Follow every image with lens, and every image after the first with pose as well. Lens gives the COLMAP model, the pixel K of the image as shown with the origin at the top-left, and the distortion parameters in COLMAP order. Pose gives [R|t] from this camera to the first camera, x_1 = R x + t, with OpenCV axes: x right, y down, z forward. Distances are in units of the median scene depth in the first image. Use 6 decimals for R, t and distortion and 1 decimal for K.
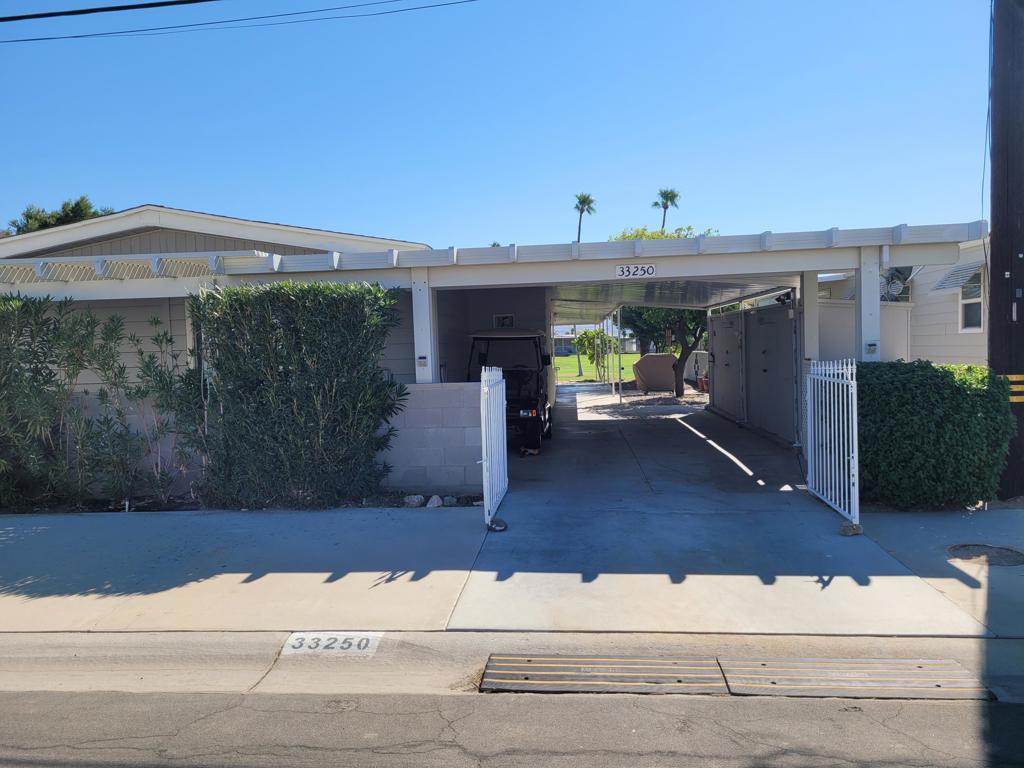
lens RADIAL K [[765.2, 0, 516.8], [0, 765.2, 381.4], [0, 0, 1]] dist [0.046395, -0.010017]
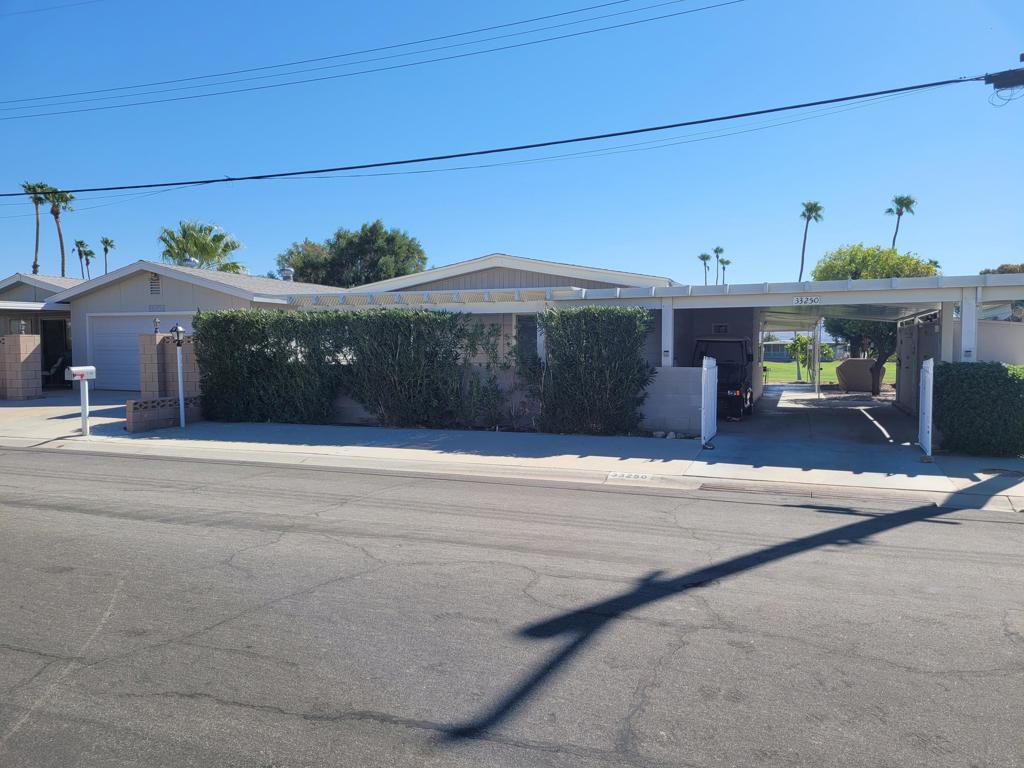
lens RADIAL K [[765.2, 0, 515.3], [0, 765.2, 390.6], [0, 0, 1]] dist [0.046395, -0.010017]
pose [[0.960526, 0.045324, -0.274473, 0.020899], [-0.042674, 0.998967, 0.015622, 0.040414], [0.274898, -0.003292, 0.961468, -0.660931]]
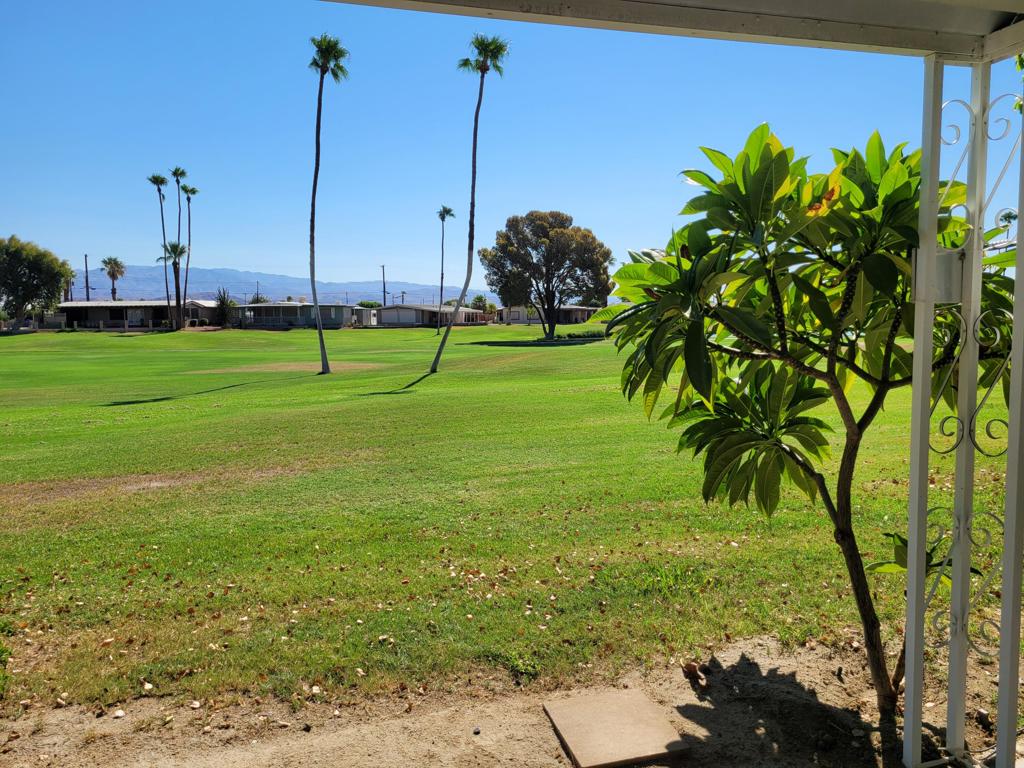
lens RADIAL K [[765.2, 0, 514.4], [0, 765.2, 380.4], [0, 0, 1]] dist [0.046395, -0.010017]
pose [[0.934888, -0.003841, 0.354922, 0.118995], [-0.007698, 0.999487, 0.031093, -0.144754], [-0.354859, -0.031800, 0.934379, 3.318775]]
